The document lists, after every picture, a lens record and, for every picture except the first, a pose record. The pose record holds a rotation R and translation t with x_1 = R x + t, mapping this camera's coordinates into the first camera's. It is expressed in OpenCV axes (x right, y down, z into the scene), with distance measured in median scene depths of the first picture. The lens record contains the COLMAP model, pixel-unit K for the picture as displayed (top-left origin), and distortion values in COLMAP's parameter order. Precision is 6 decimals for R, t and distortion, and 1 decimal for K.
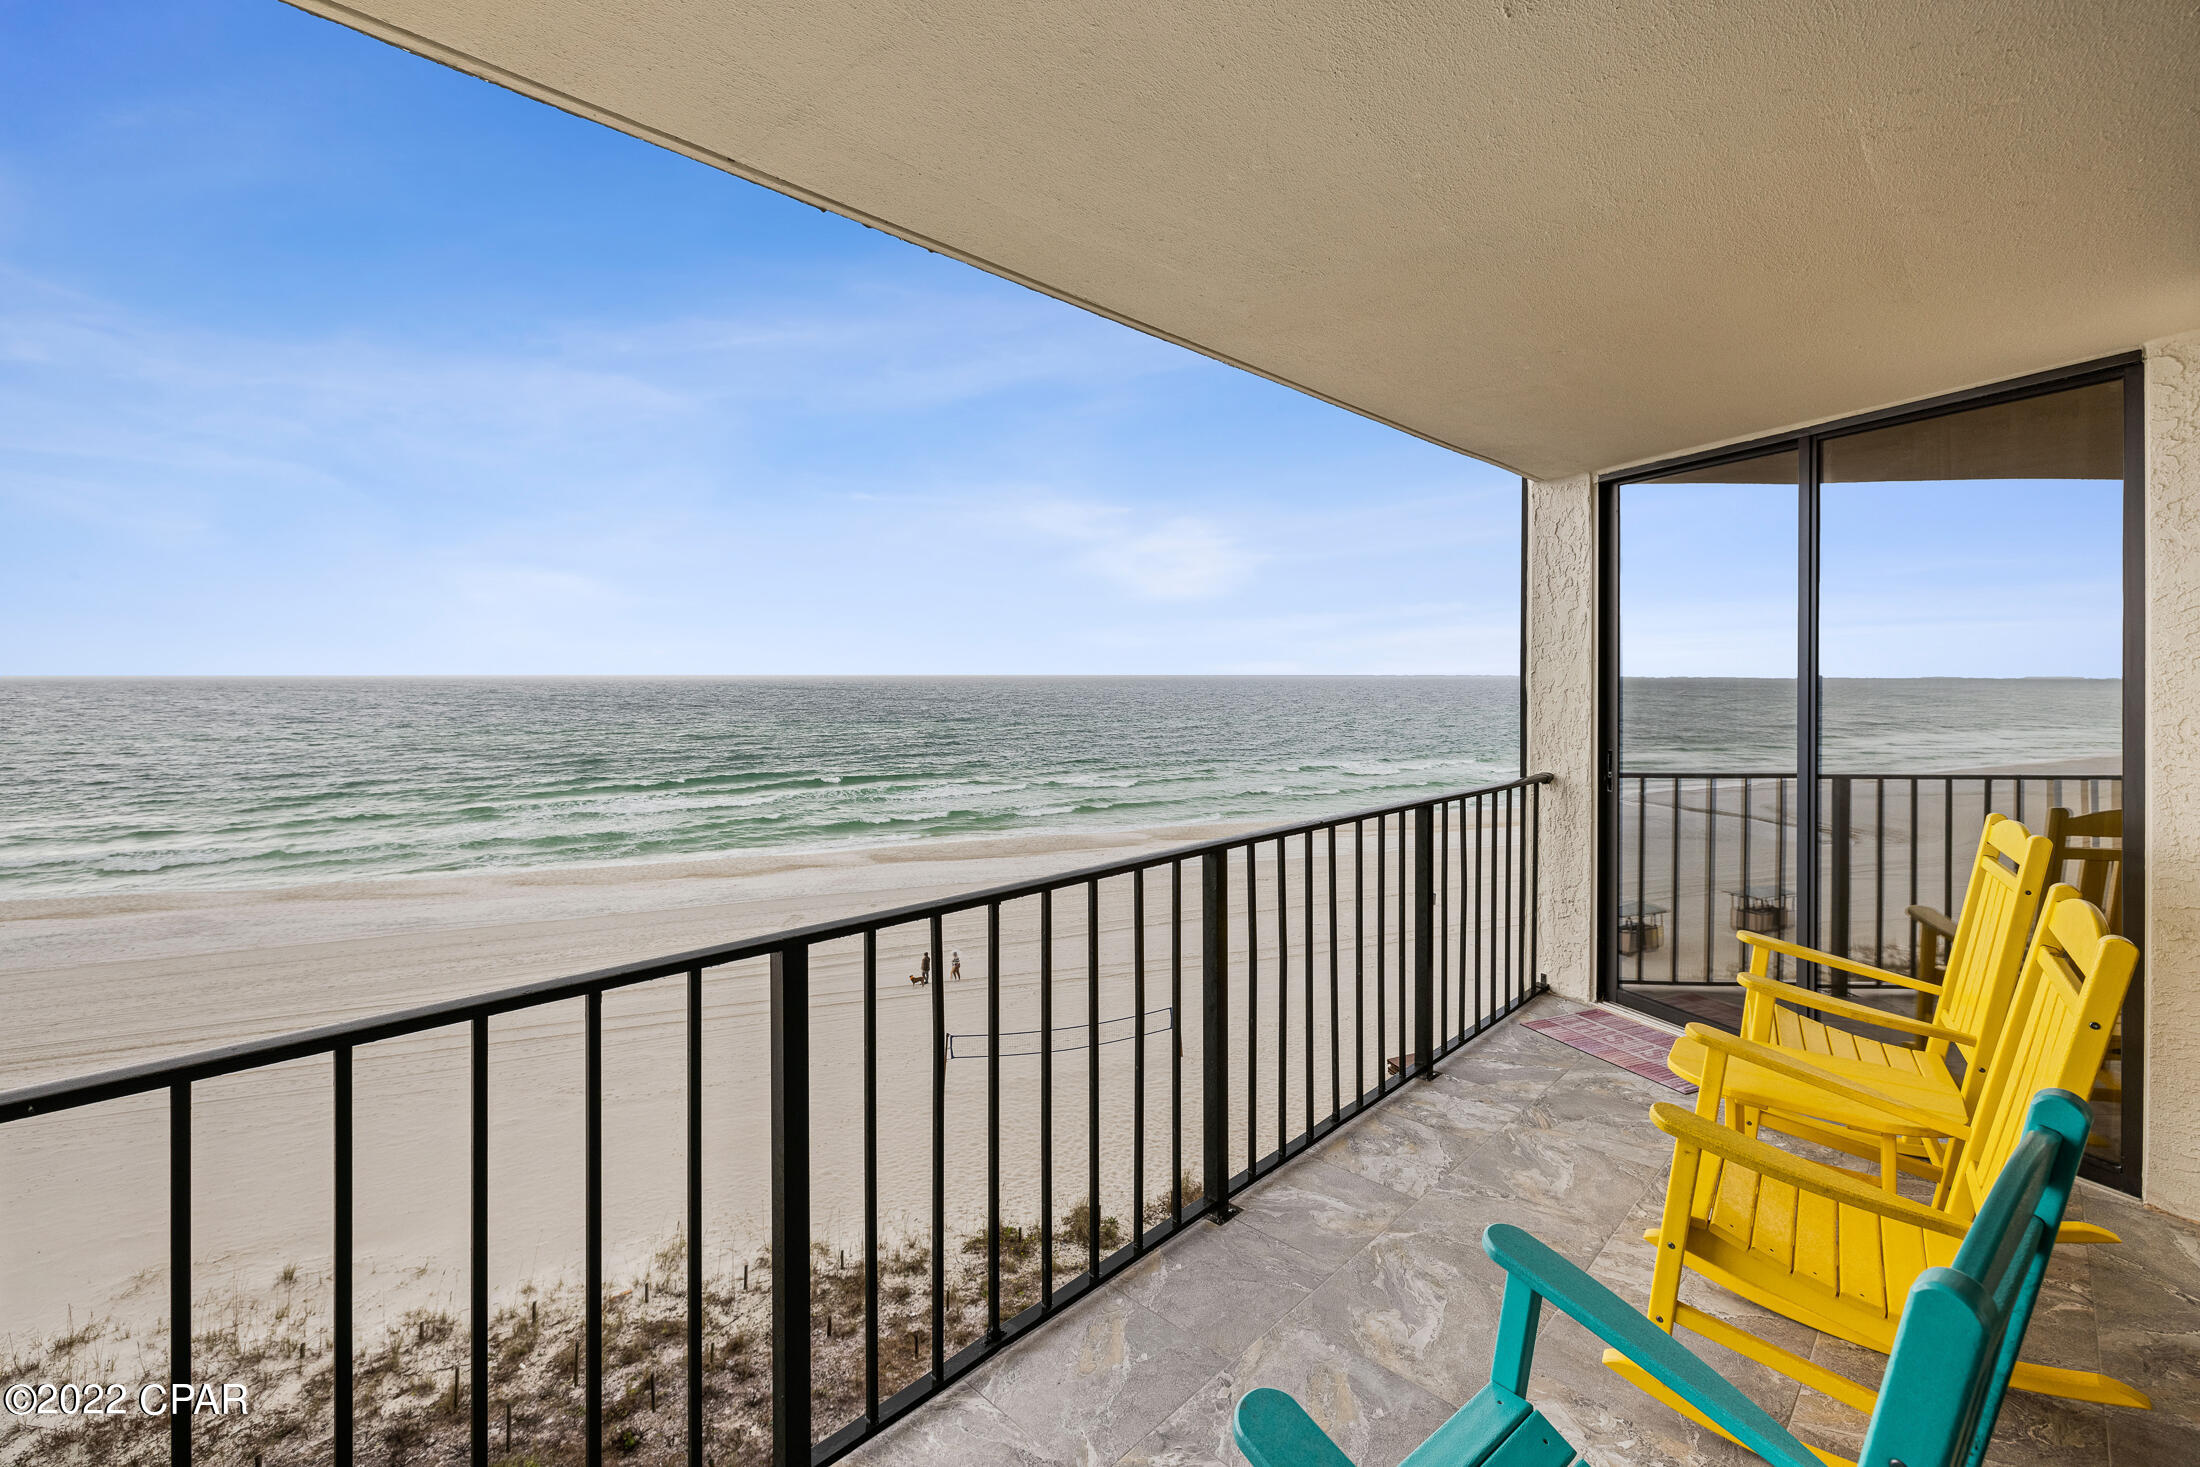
lens RADIAL K [[918.1, 0, 1100.0], [0, 918.1, 733.5], [0, 0, 1]] dist [0.002315, 0.000121]
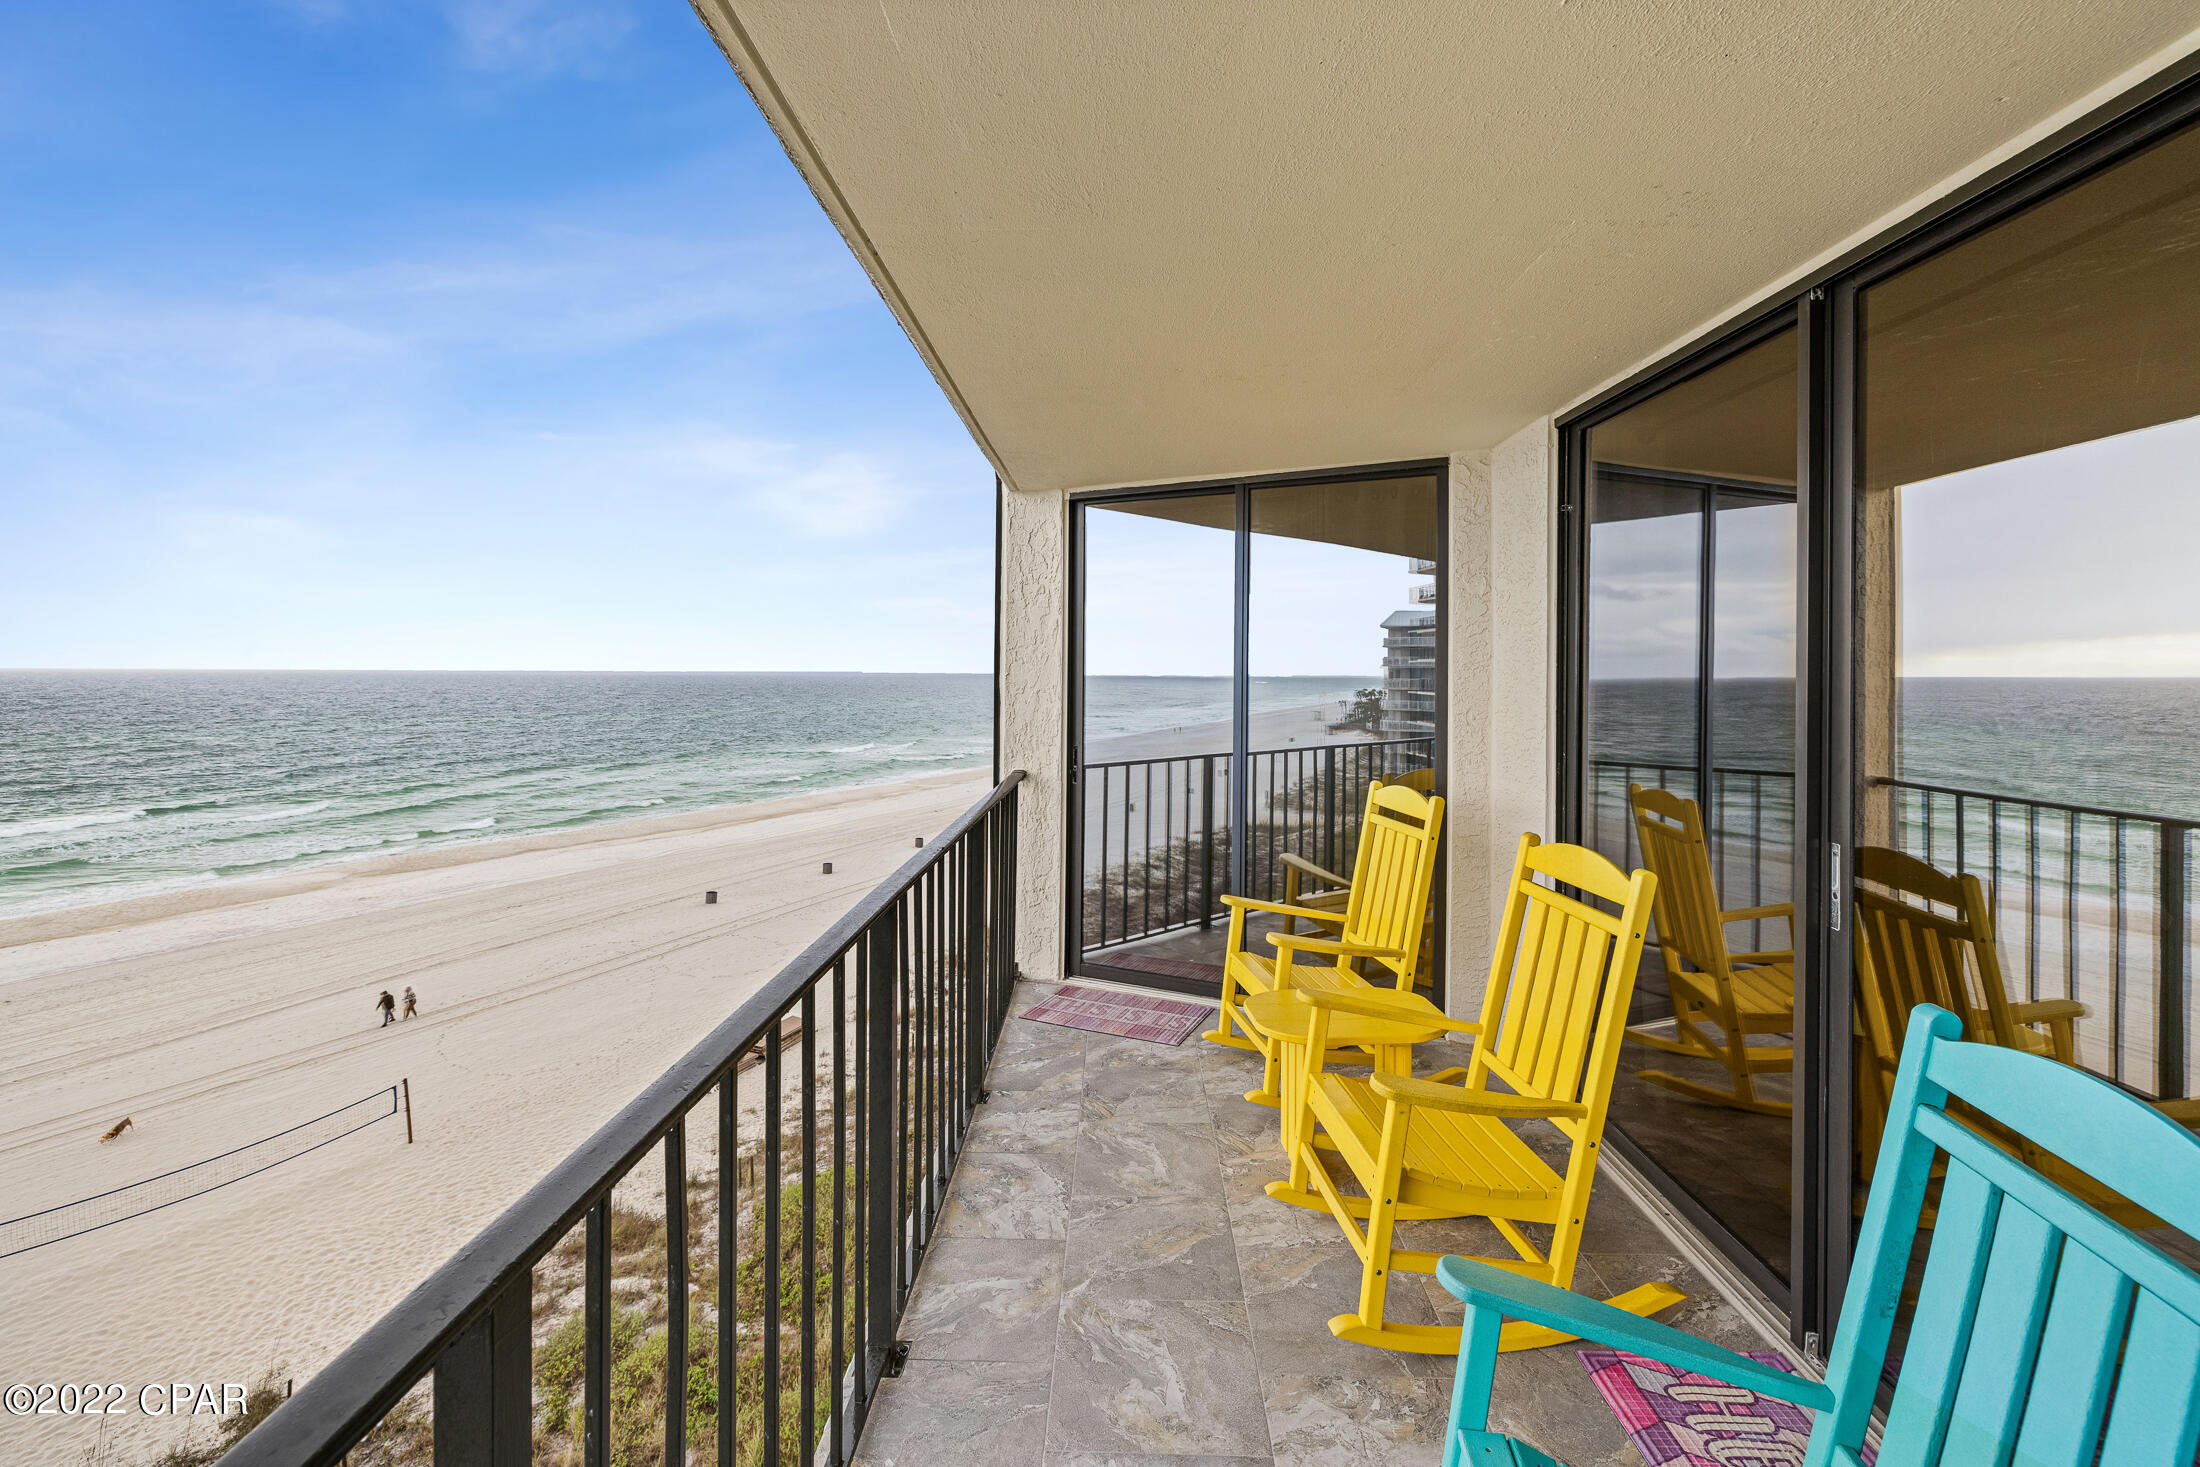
lens RADIAL K [[919.4, 0, 1100.3], [0, 919.4, 713.7], [0, 0, 1]] dist [-0.000745, -0.000188]
pose [[0.748573, -0.025575, 0.662559, -0.153319], [0.038051, 0.999266, -0.004419, -0.014925], [-0.661960, 0.028519, 0.748997, 0.171299]]
